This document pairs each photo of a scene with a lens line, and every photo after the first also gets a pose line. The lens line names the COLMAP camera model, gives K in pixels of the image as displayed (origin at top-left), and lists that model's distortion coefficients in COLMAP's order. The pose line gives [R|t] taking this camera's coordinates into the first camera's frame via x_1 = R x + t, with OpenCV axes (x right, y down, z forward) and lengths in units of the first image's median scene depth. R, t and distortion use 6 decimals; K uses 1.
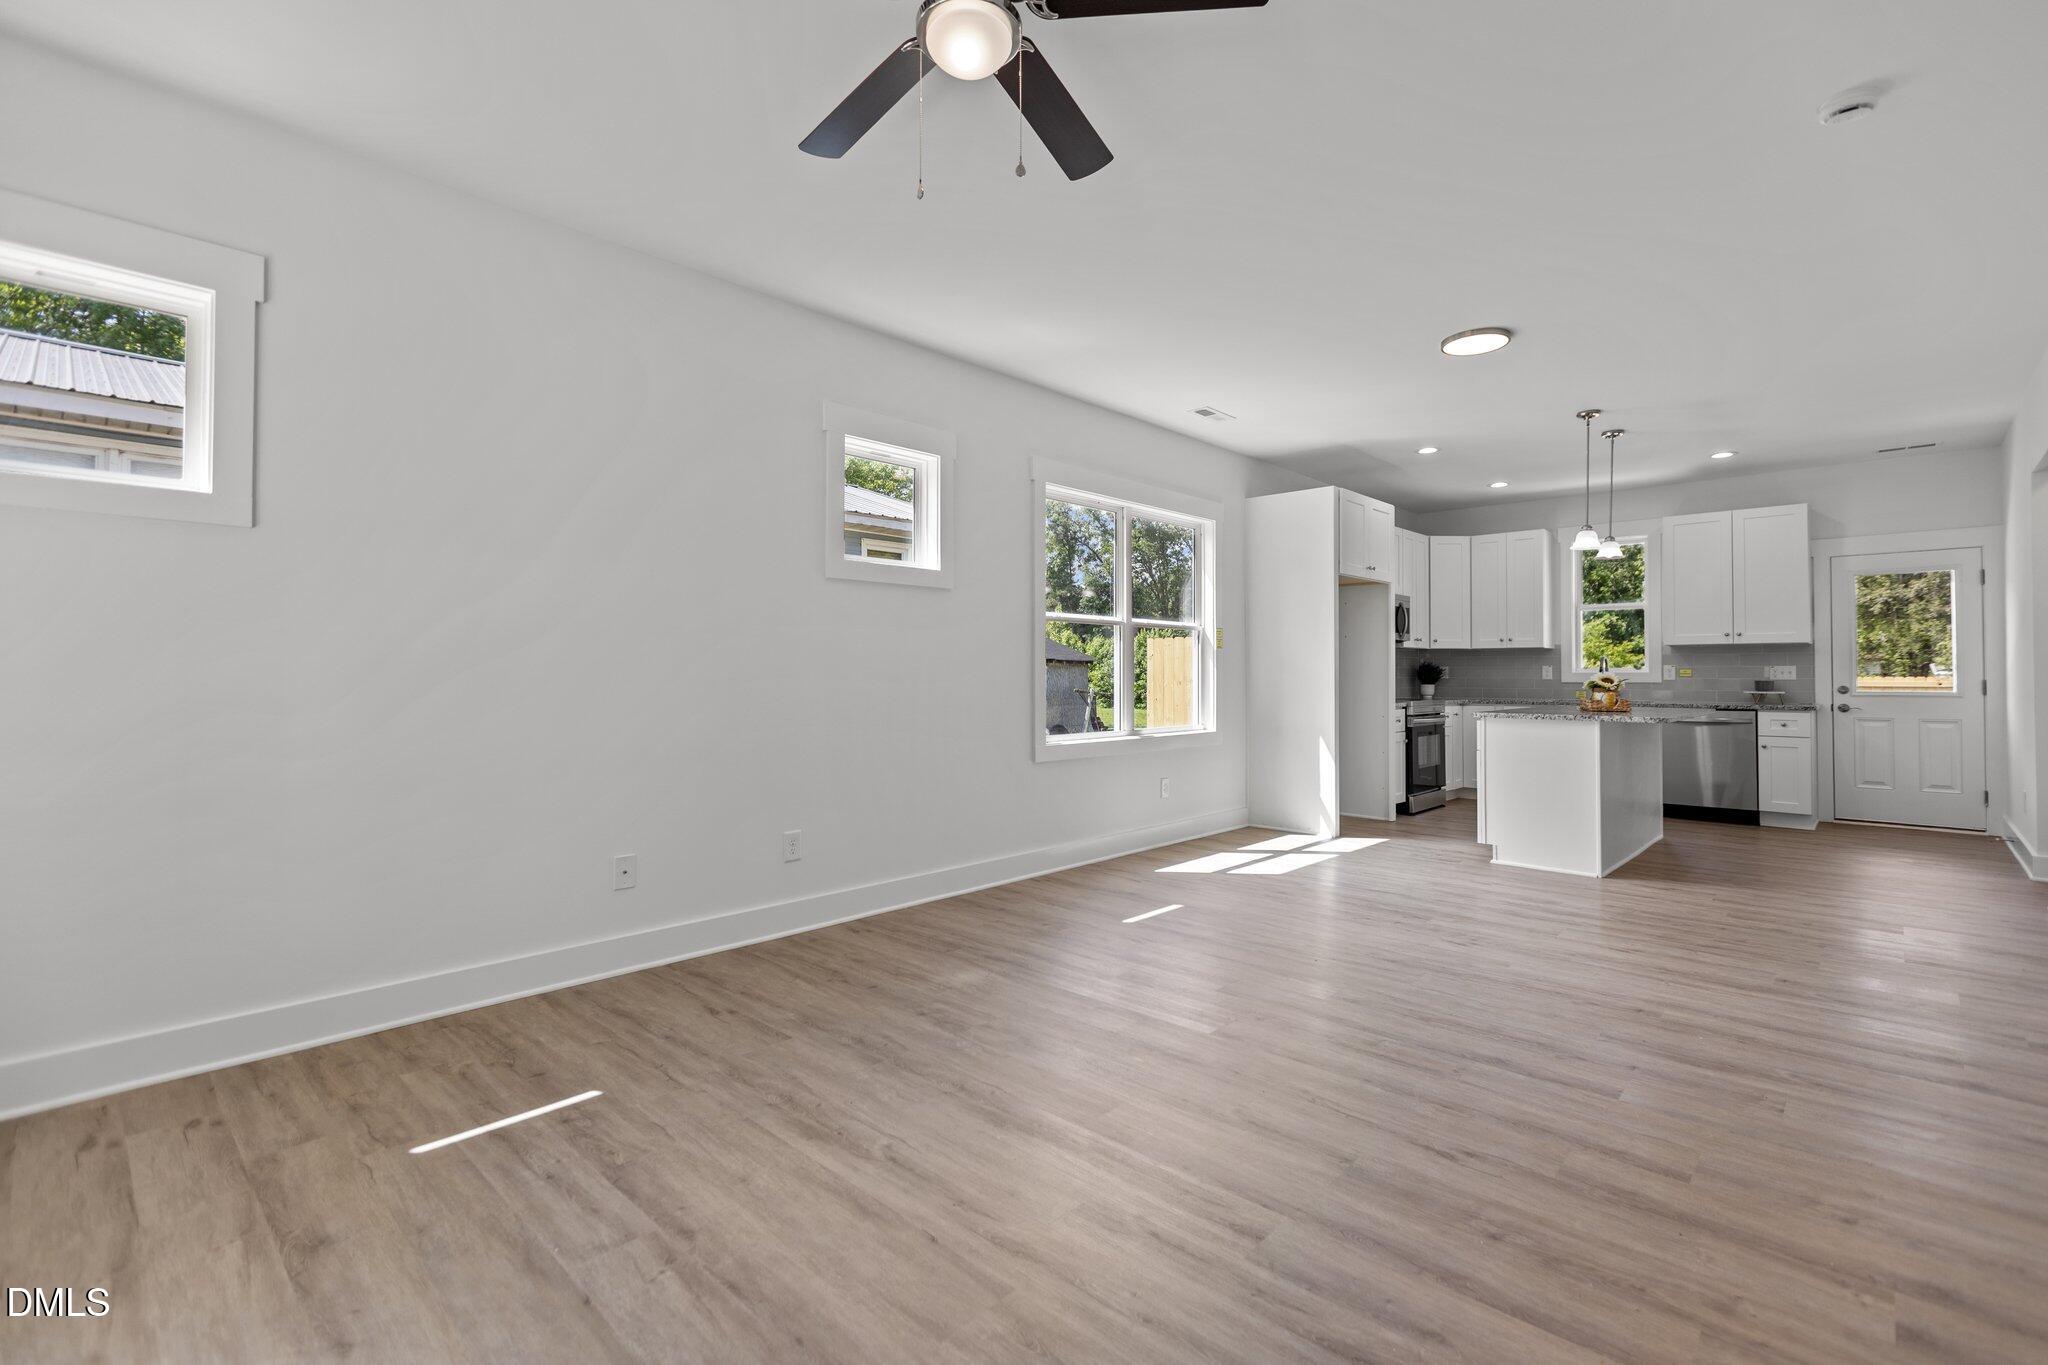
lens RADIAL K [[902.9, 0, 995.2], [0, 902.9, 662.3], [0, 0, 1]] dist [-0.027658, 0.006208]
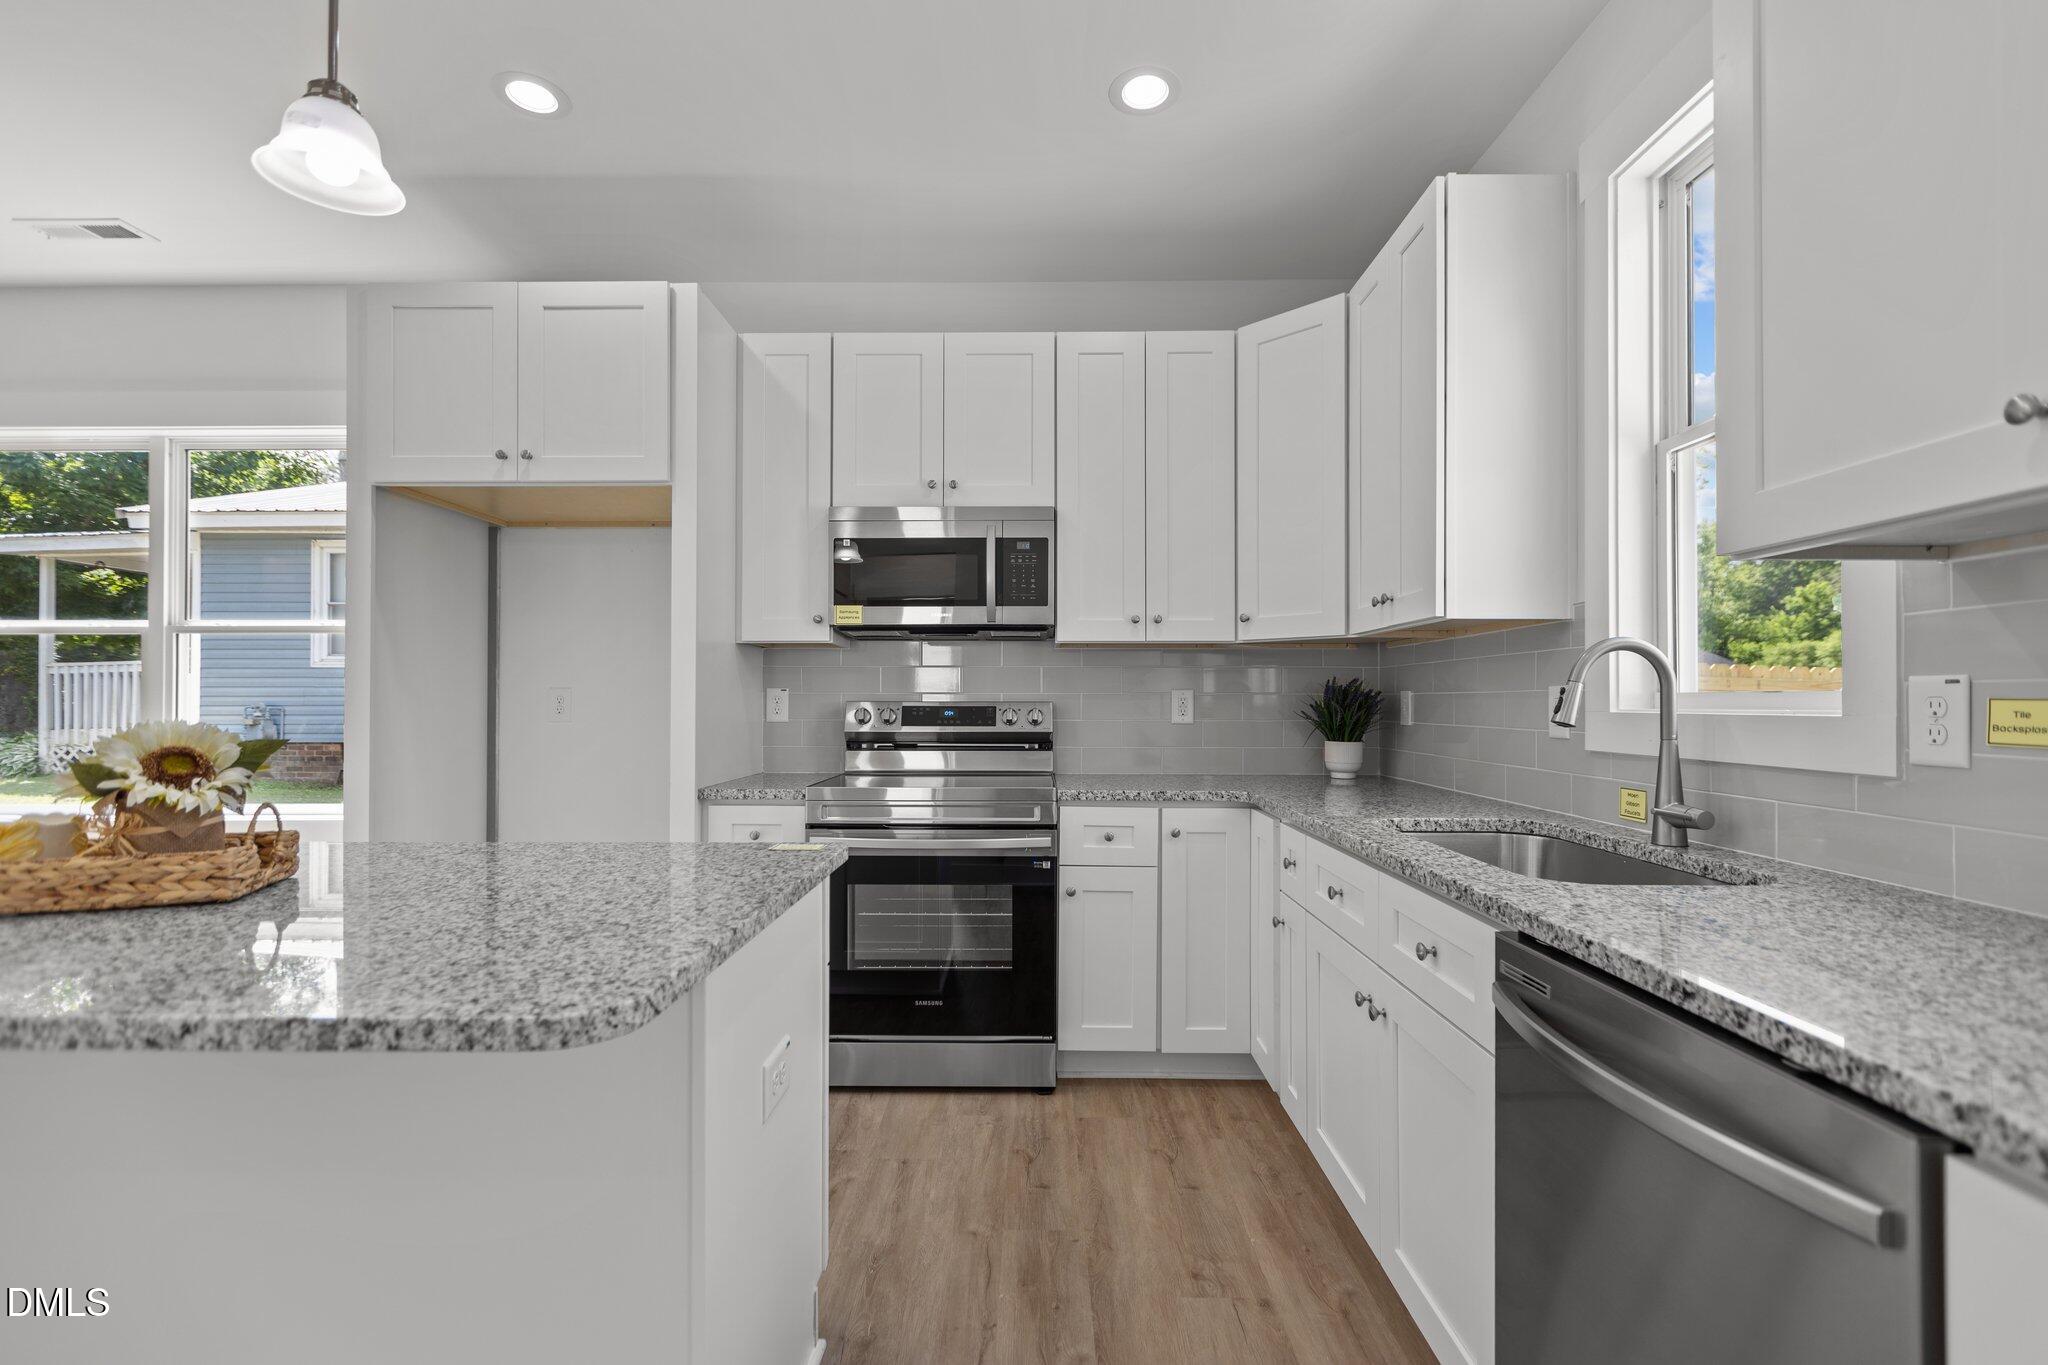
lens RADIAL K [[903.2, 0, 1027.7], [0, 903.2, 695.9], [0, 0, 1]] dist [0.001896, -0.001557]
pose [[0.704763, -0.003797, -0.709433, 0.844157], [0.008089, 0.999964, 0.002683, 0.005723], [0.709397, -0.007629, 0.704768, 0.848133]]
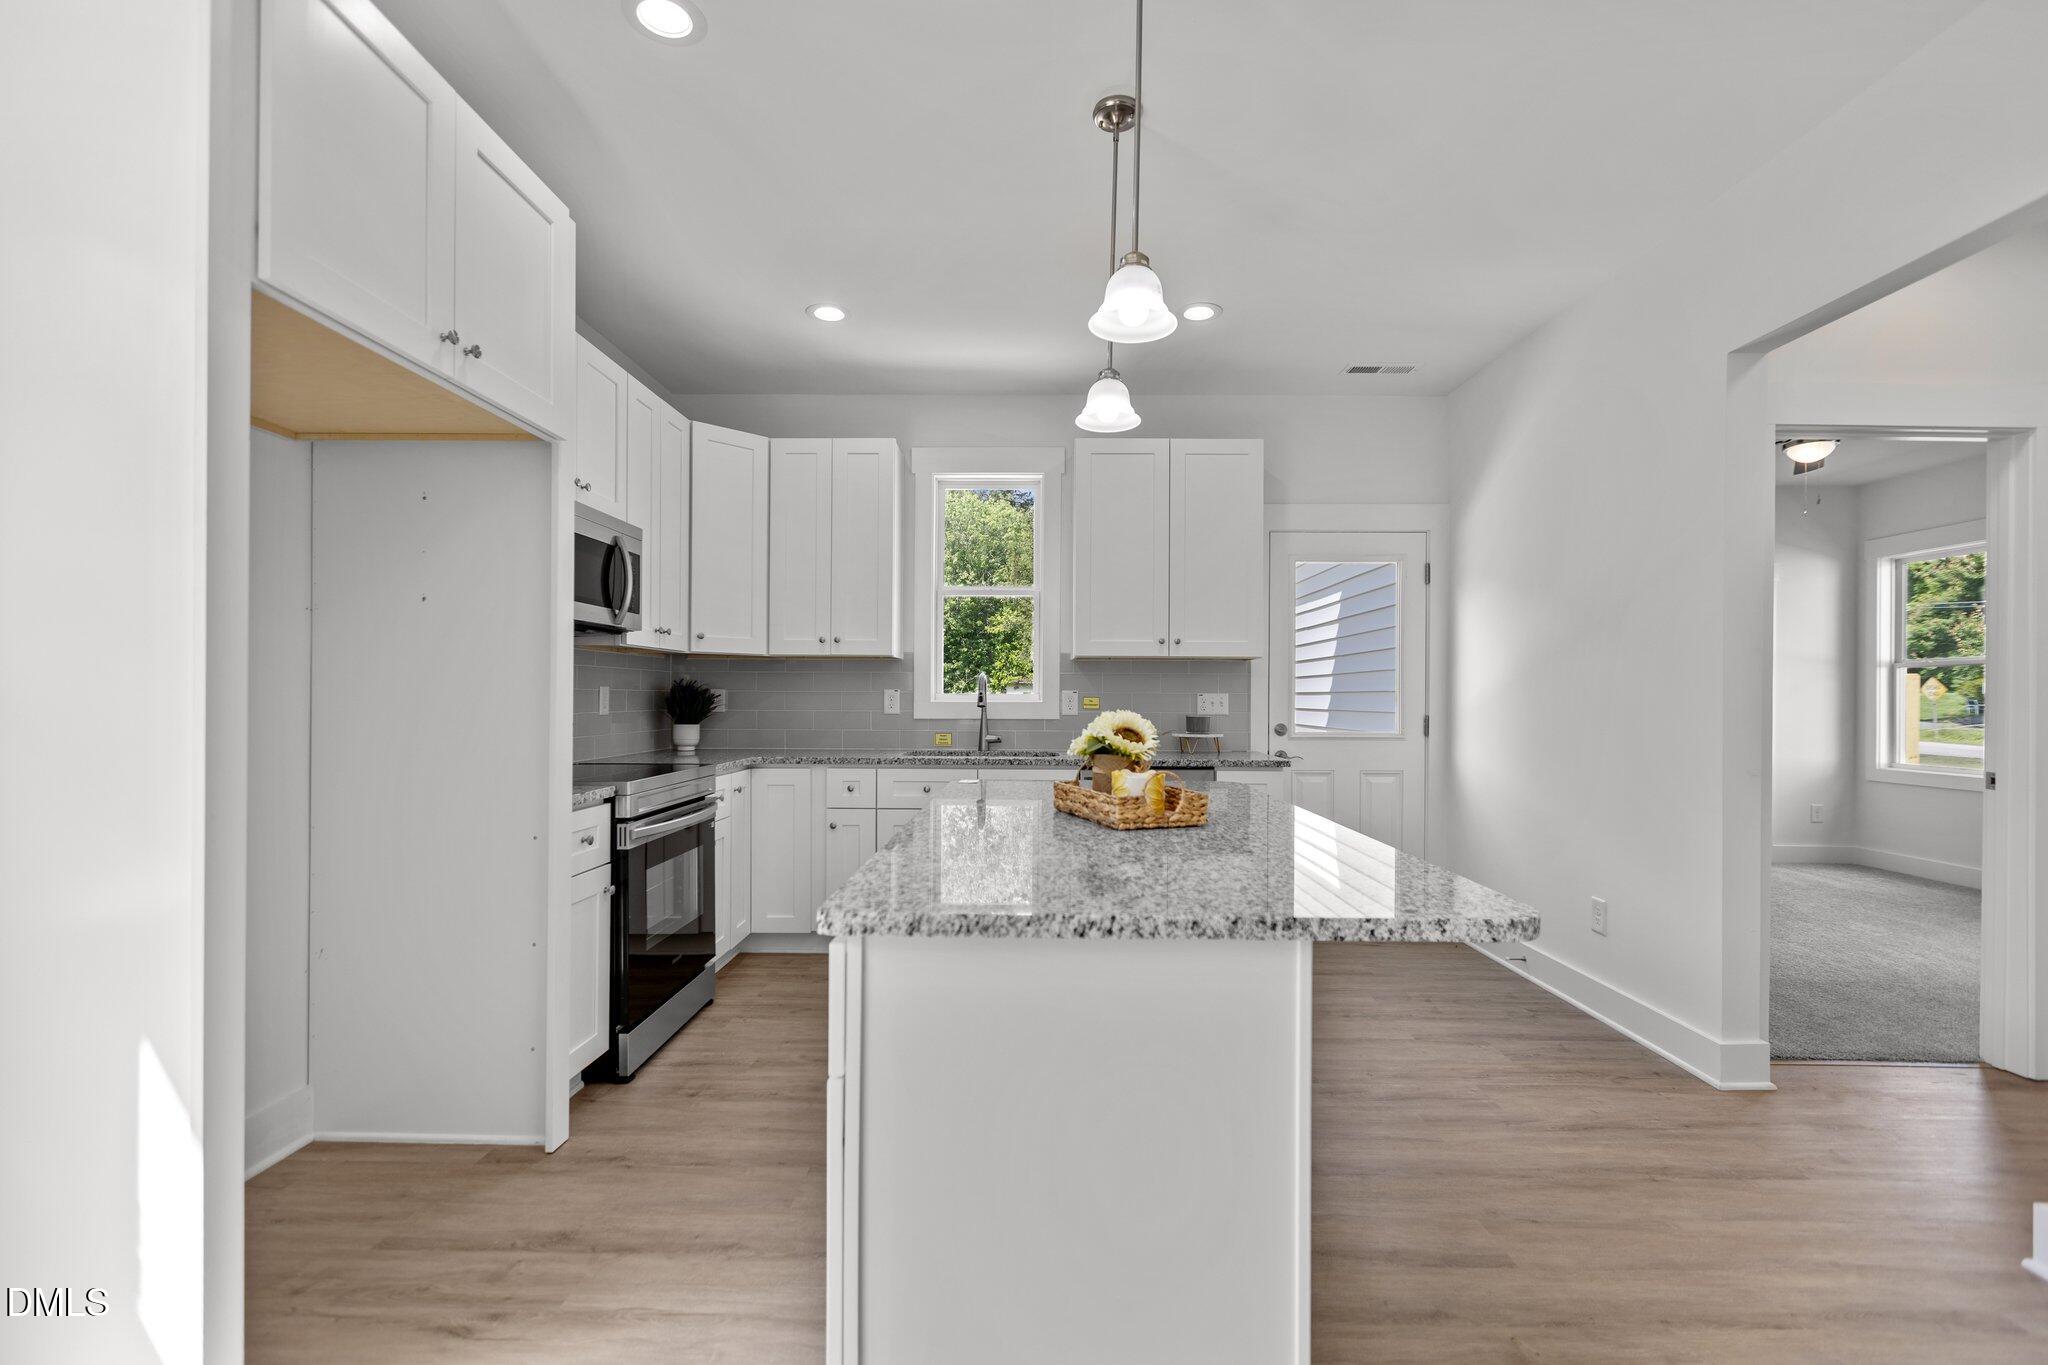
lens RADIAL K [[902.2, 0, 1024.1], [0, 902.2, 693.6], [0, 0, 1]] dist [0.004051, 0.000391]
pose [[0.710607, 0.004495, 0.703575, 0.333096], [-0.013801, 0.999876, 0.007551, 0.001024], [-0.703454, -0.015076, 0.710581, 0.648702]]
